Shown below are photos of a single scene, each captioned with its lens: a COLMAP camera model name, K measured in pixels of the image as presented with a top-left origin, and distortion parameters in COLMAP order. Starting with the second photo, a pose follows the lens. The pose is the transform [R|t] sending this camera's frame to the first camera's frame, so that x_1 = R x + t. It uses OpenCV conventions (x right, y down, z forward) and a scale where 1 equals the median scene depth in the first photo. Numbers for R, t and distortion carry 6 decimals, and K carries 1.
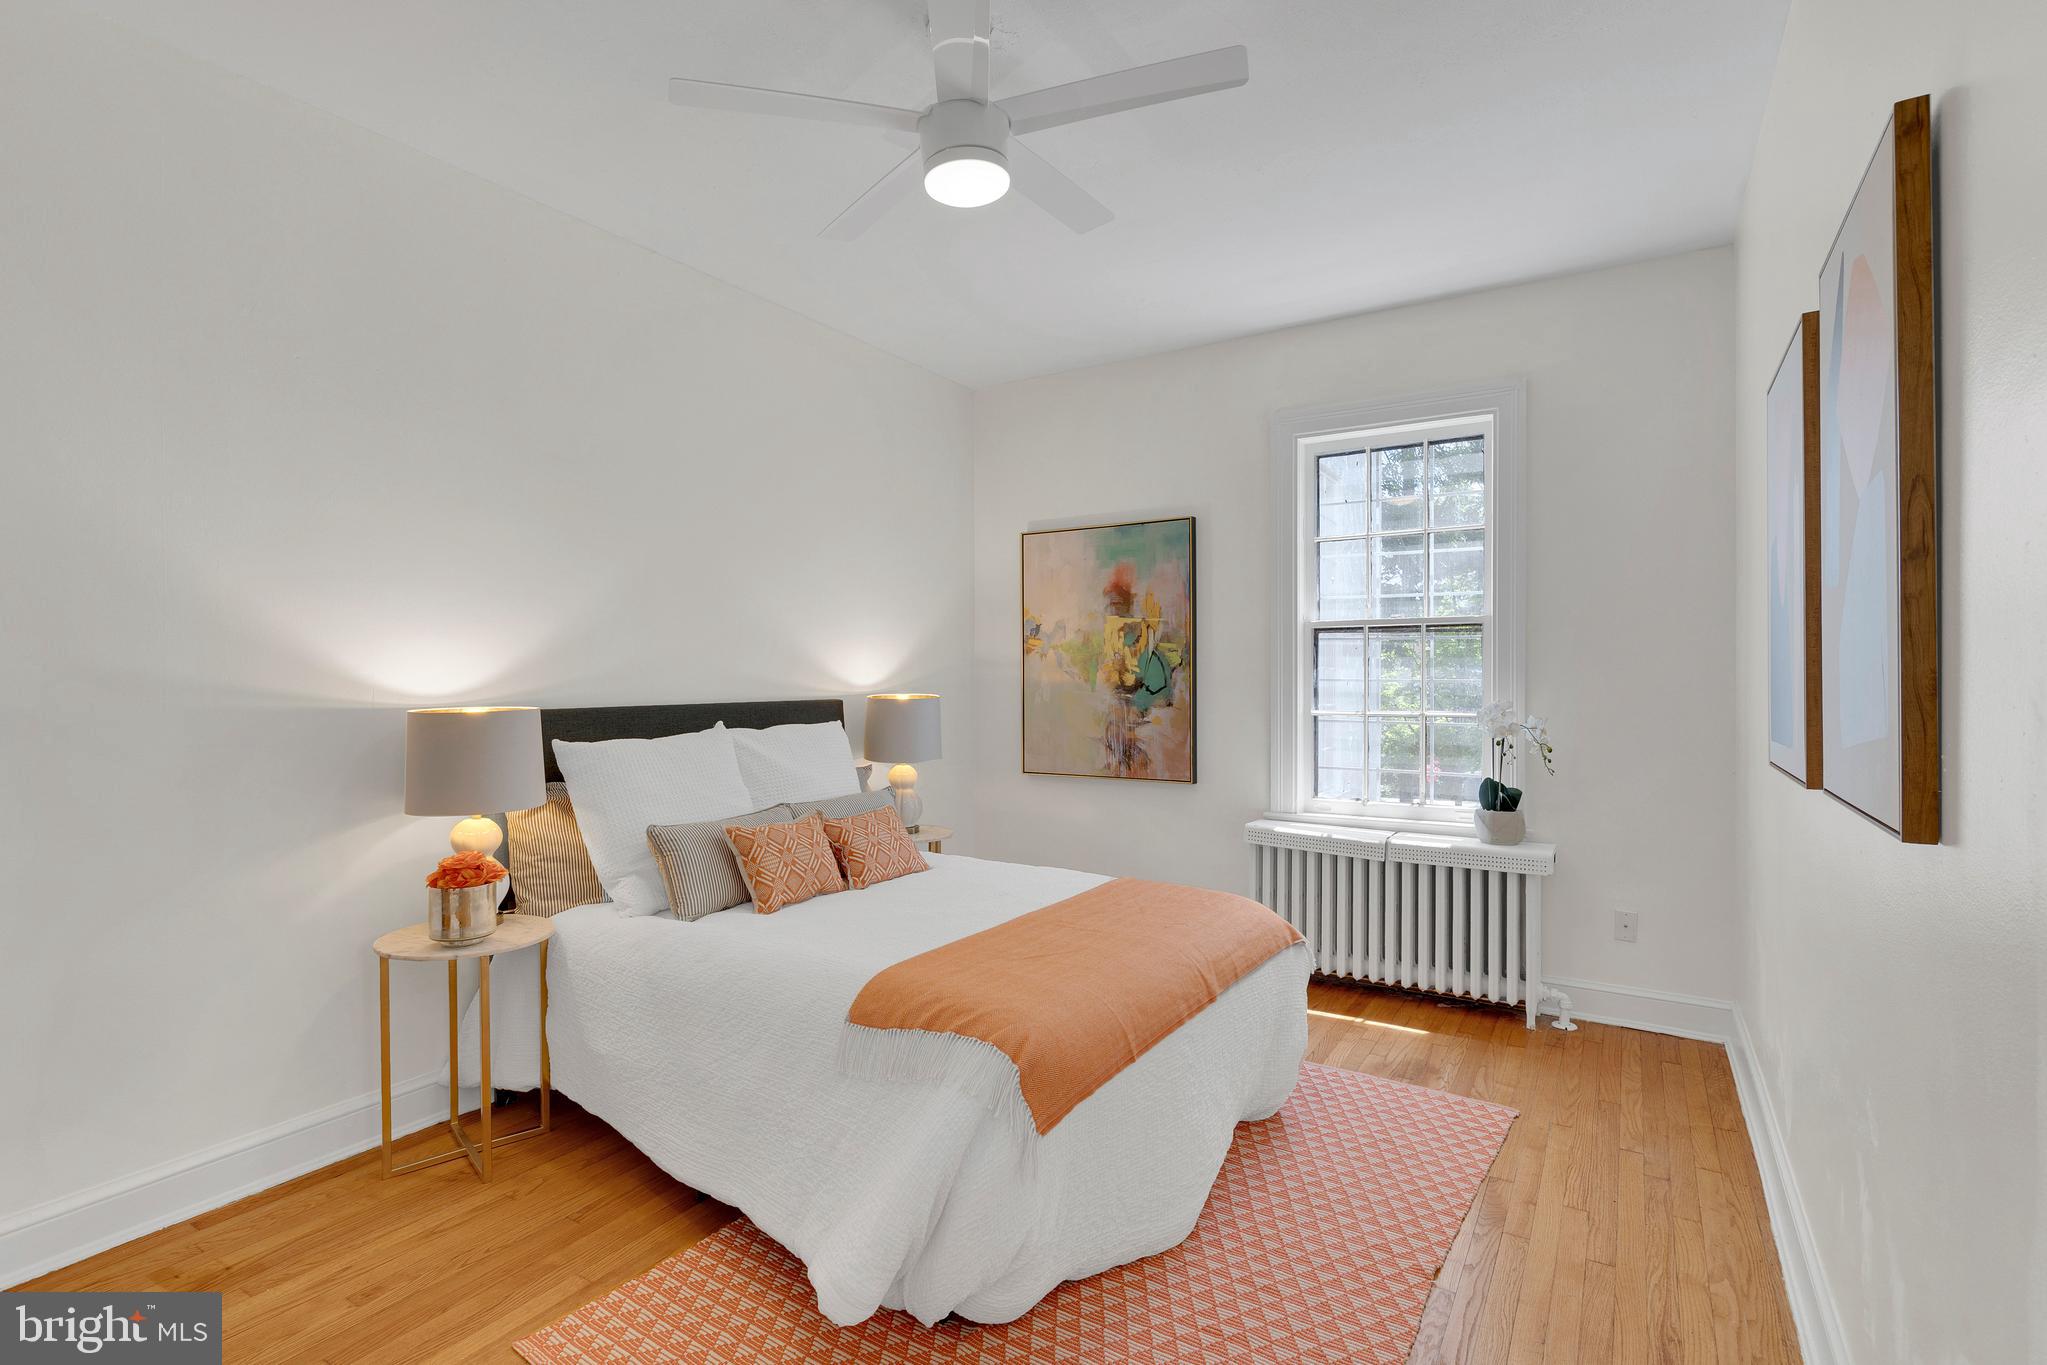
lens RADIAL K [[956.3, 0, 1024.3], [0, 956.3, 682.4], [0, 0, 1]] dist [0.006333, 0.000056]
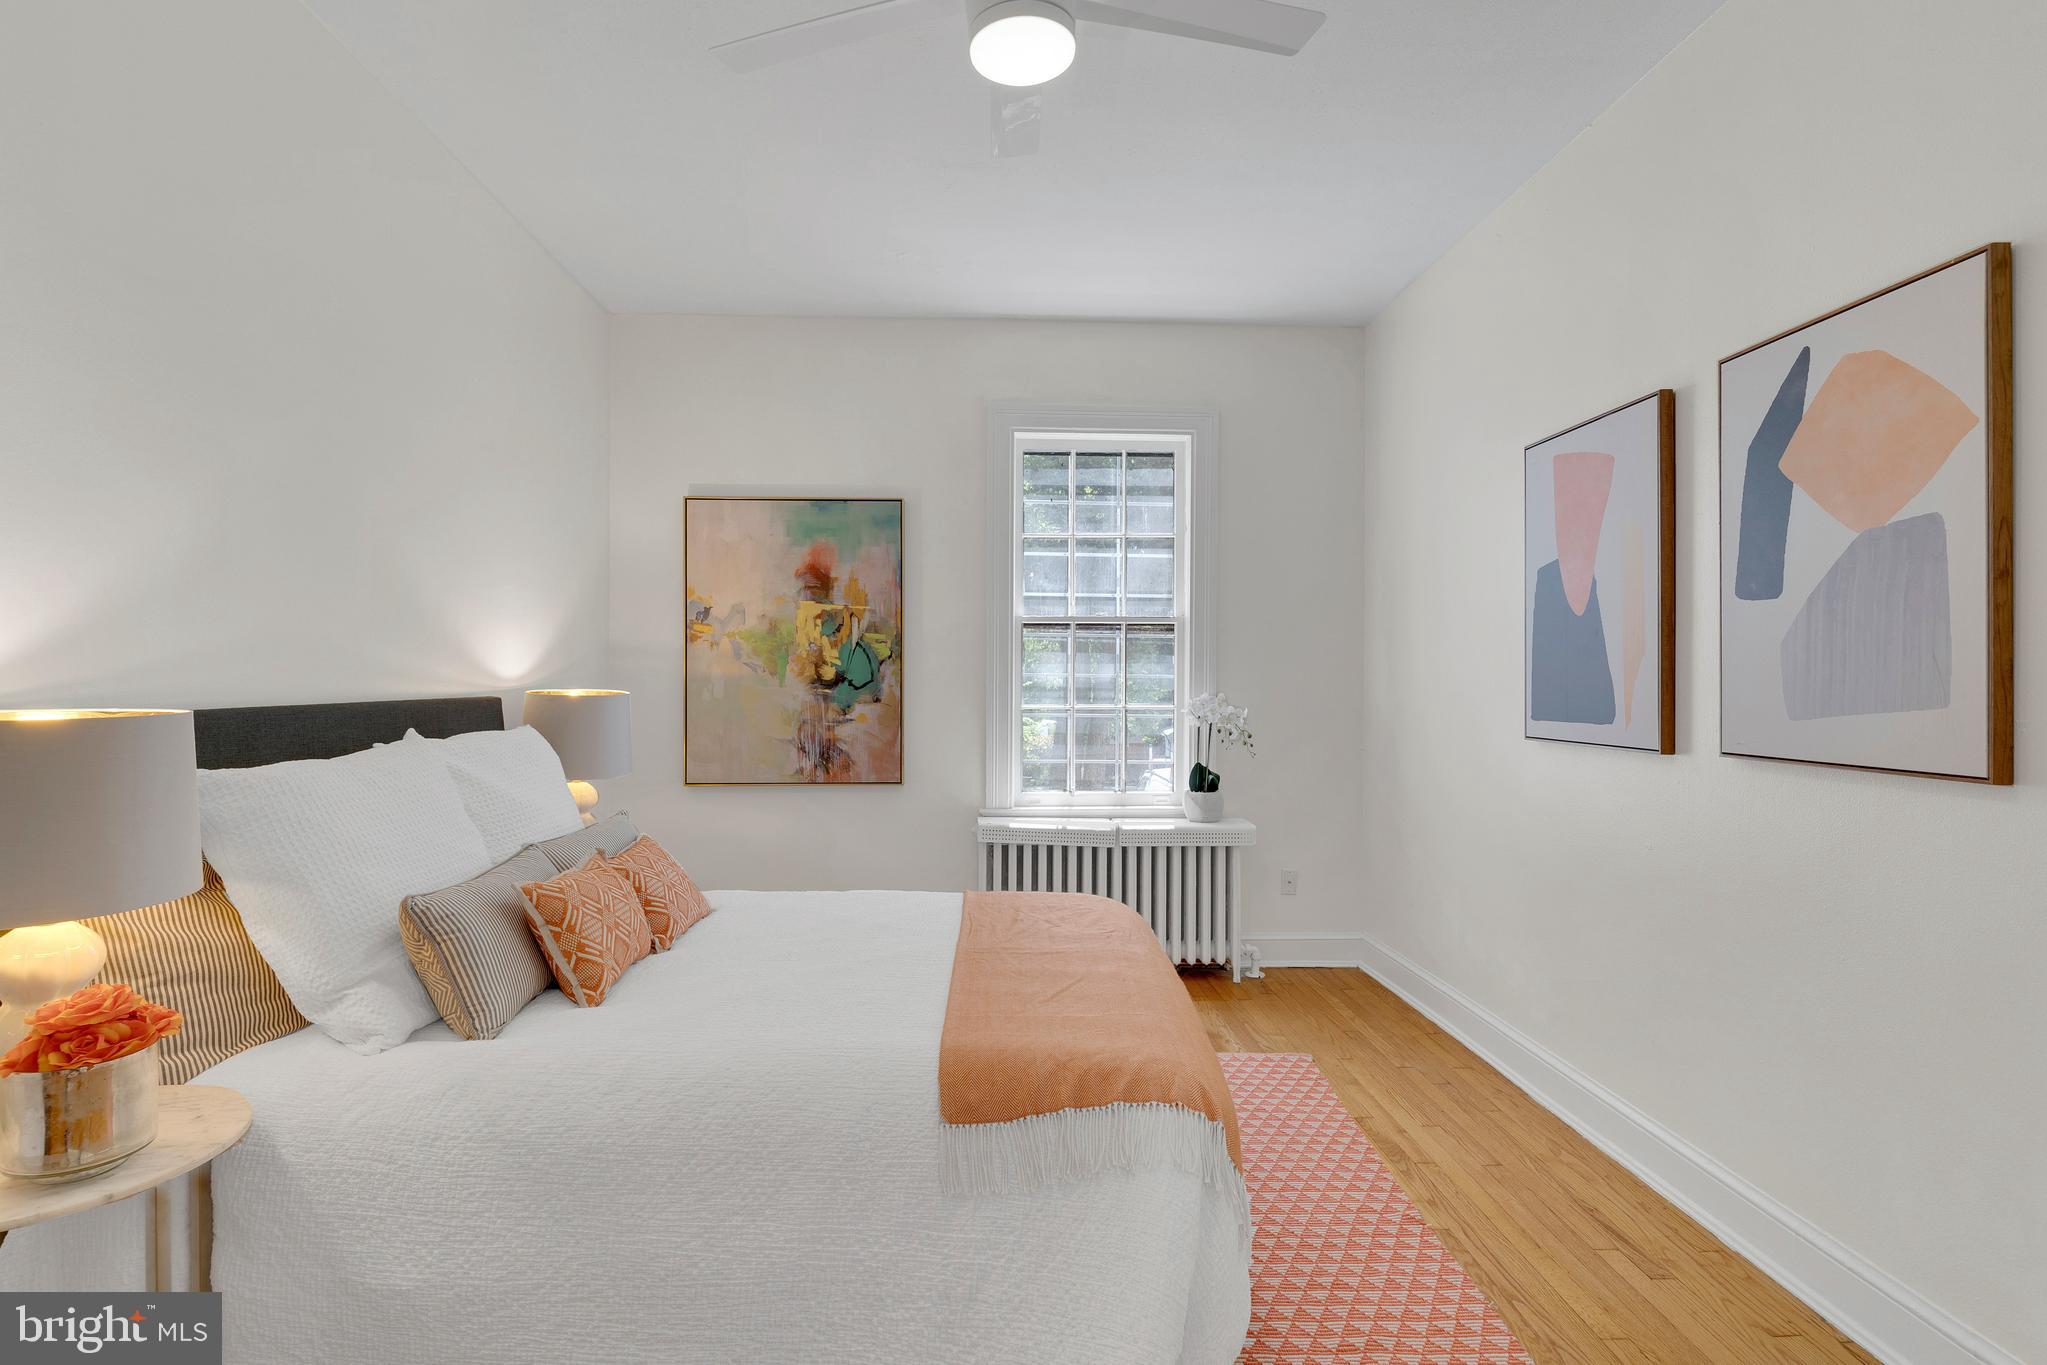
lens RADIAL K [[956.3, 0, 1020.3], [0, 956.3, 682.1], [0, 0, 1]] dist [0.006333, 0.000056]
pose [[0.829568, 0.002231, 0.558401, -0.309814], [-0.002279, 0.999997, -0.000610, 0.007267], [-0.558401, -0.000766, 0.829571, 0.198532]]
